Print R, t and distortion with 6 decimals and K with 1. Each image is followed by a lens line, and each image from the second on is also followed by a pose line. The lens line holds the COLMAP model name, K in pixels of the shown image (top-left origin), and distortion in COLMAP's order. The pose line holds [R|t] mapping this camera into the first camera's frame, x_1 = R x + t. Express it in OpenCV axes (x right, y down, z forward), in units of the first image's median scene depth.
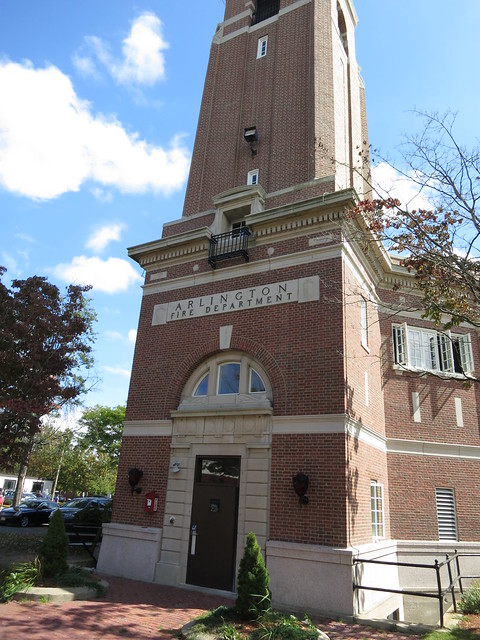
lens RADIAL K [[466.5, 0, 240.0], [0, 466.5, 320.0], [0, 0, 1]] dist [-0.027668, -0.002904]
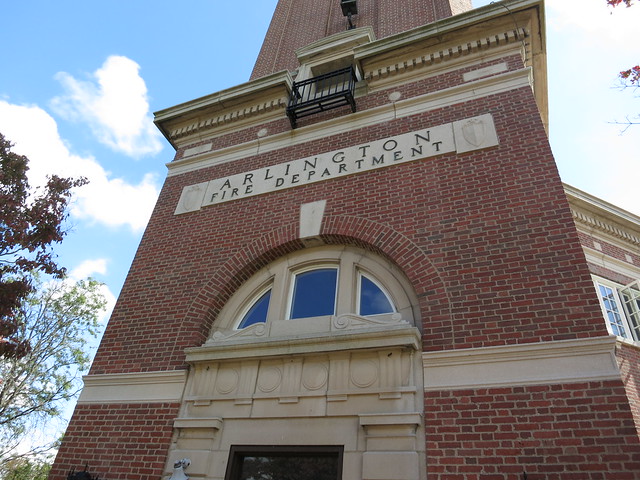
lens RADIAL K [[466.5, 0, 320.0], [0, 466.5, 240.0], [0, 0, 1]] dist [-0.027668, -0.002904]
pose [[0.991991, 0.096838, 0.081098, -0.061689], [-0.071523, 0.959841, -0.271273, 0.202297], [-0.104110, 0.263300, 0.959080, 0.492046]]
